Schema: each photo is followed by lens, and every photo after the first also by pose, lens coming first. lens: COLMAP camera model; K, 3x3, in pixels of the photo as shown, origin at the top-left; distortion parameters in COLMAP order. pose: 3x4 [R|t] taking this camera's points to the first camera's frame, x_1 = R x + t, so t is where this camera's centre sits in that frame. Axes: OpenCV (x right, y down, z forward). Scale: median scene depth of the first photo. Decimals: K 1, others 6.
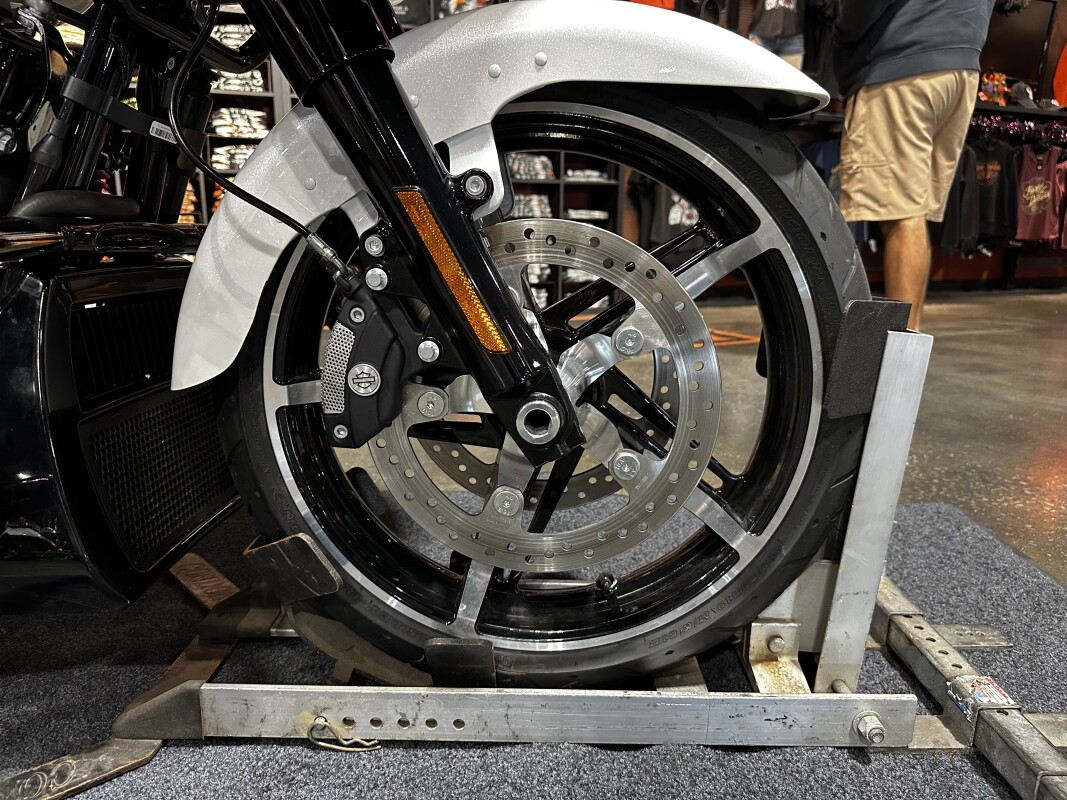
lens RADIAL K [[755.4, 0, 540.0], [0, 755.4, 423.8], [0, 0, 1]] dist [0.018362, -0.052587]
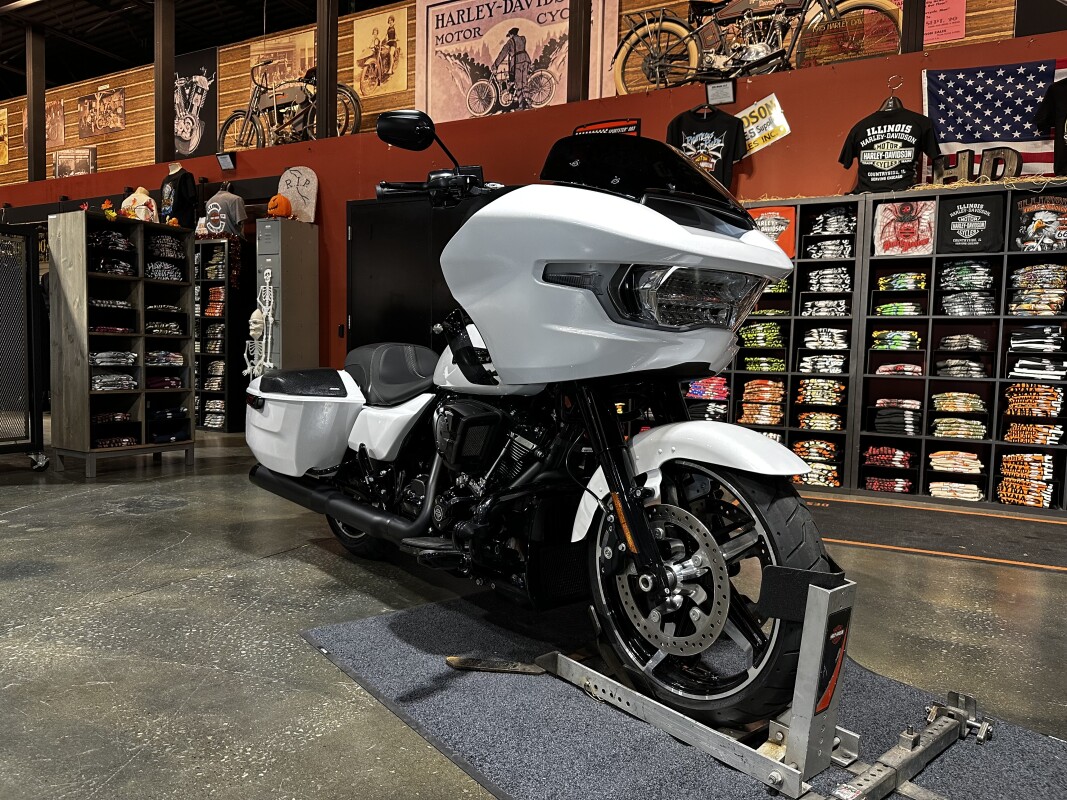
lens RADIAL K [[755.4, 0, 530.4], [0, 755.4, 408.2], [0, 0, 1]] dist [0.018362, -0.052587]
pose [[0.638303, 0.060921, -0.767371, 1.307113], [-0.209293, 0.973046, -0.096842, -0.192626], [0.740787, 0.222420, 0.633848, -0.844787]]
